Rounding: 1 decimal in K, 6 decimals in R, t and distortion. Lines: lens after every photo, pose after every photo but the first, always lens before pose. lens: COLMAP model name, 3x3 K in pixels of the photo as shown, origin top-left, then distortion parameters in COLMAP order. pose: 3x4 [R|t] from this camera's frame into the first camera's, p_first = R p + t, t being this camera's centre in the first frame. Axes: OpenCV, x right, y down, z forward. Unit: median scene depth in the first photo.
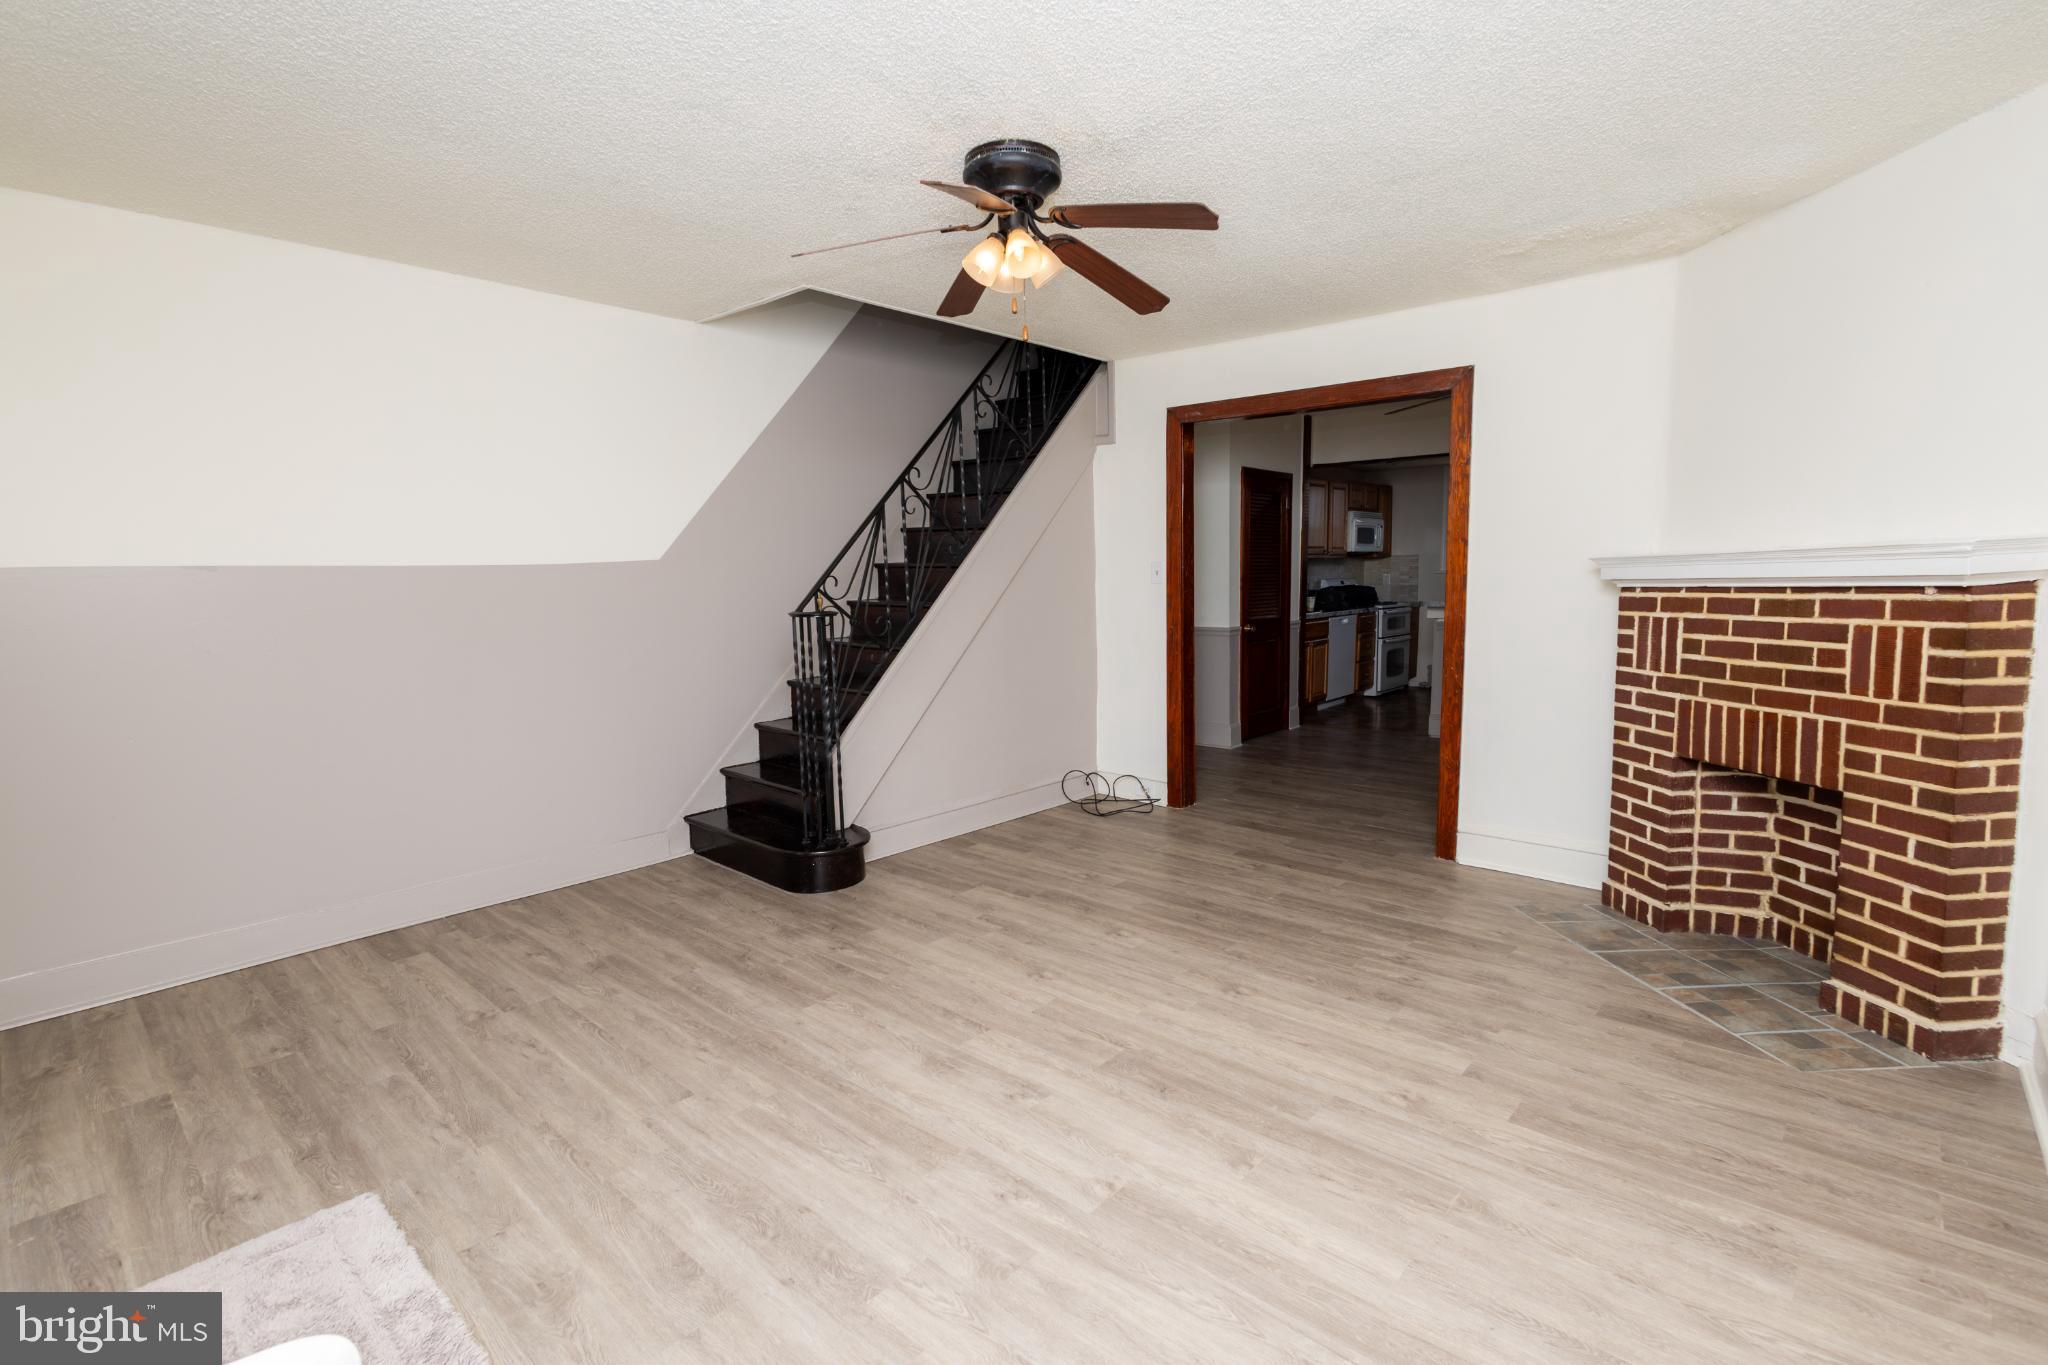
lens RADIAL K [[930.7, 0, 1024.0], [0, 930.7, 682.5], [0, 0, 1]] dist [0.008719, -0.001019]
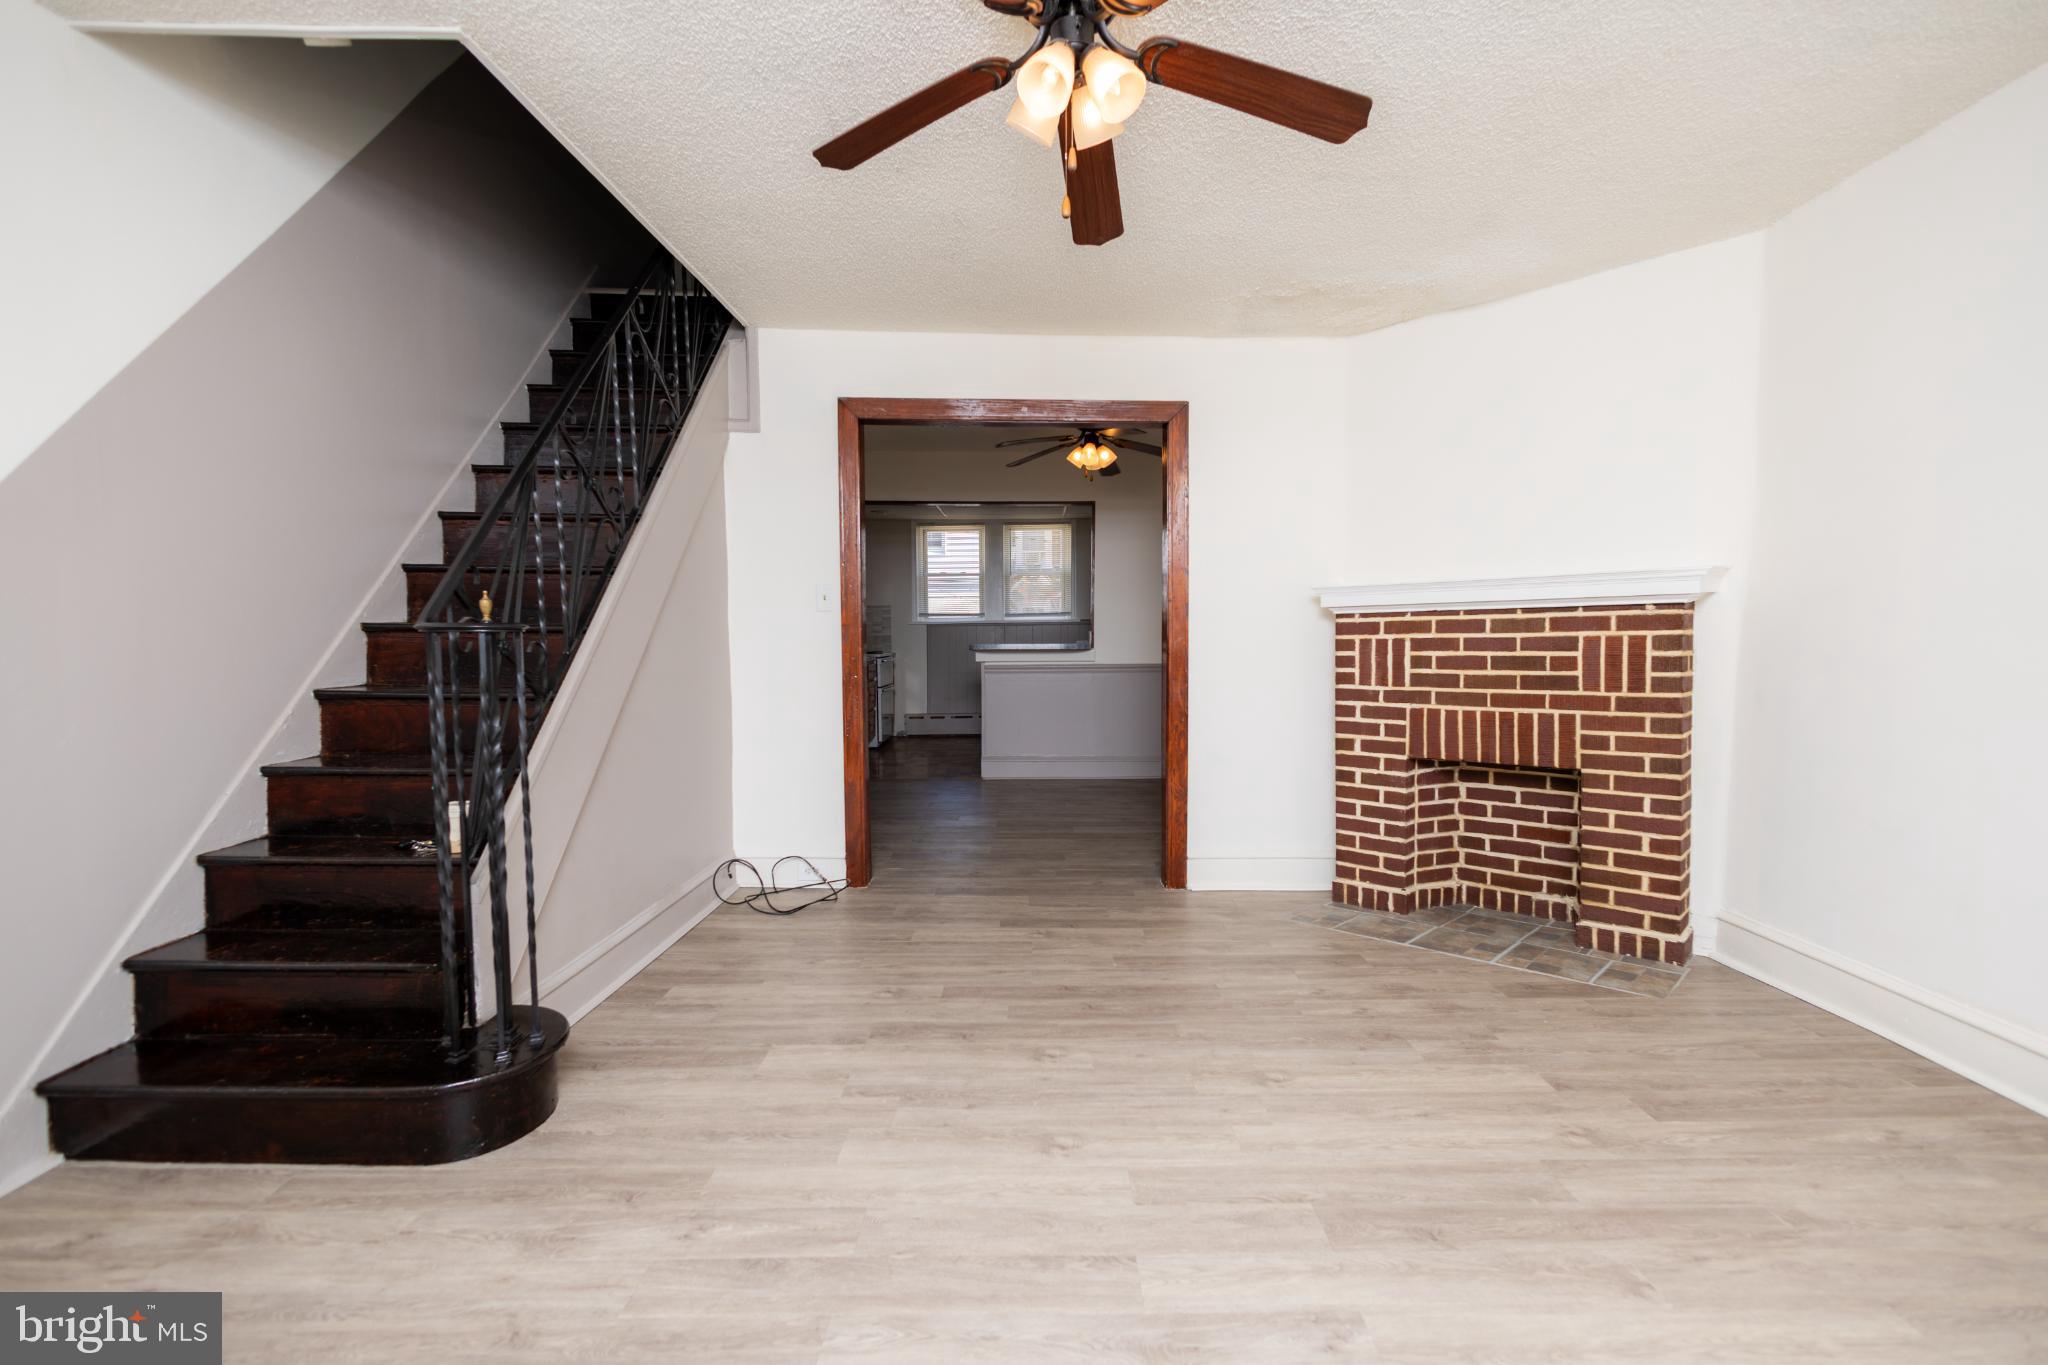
lens RADIAL K [[930.7, 0, 1024.0], [0, 930.7, 682.5], [0, 0, 1]] dist [0.008719, -0.001019]
pose [[0.741190, -0.019856, 0.671002, -0.433270], [0.067666, 0.996681, -0.045251, 0.005857], [-0.667876, 0.078944, 0.740074, 0.468145]]
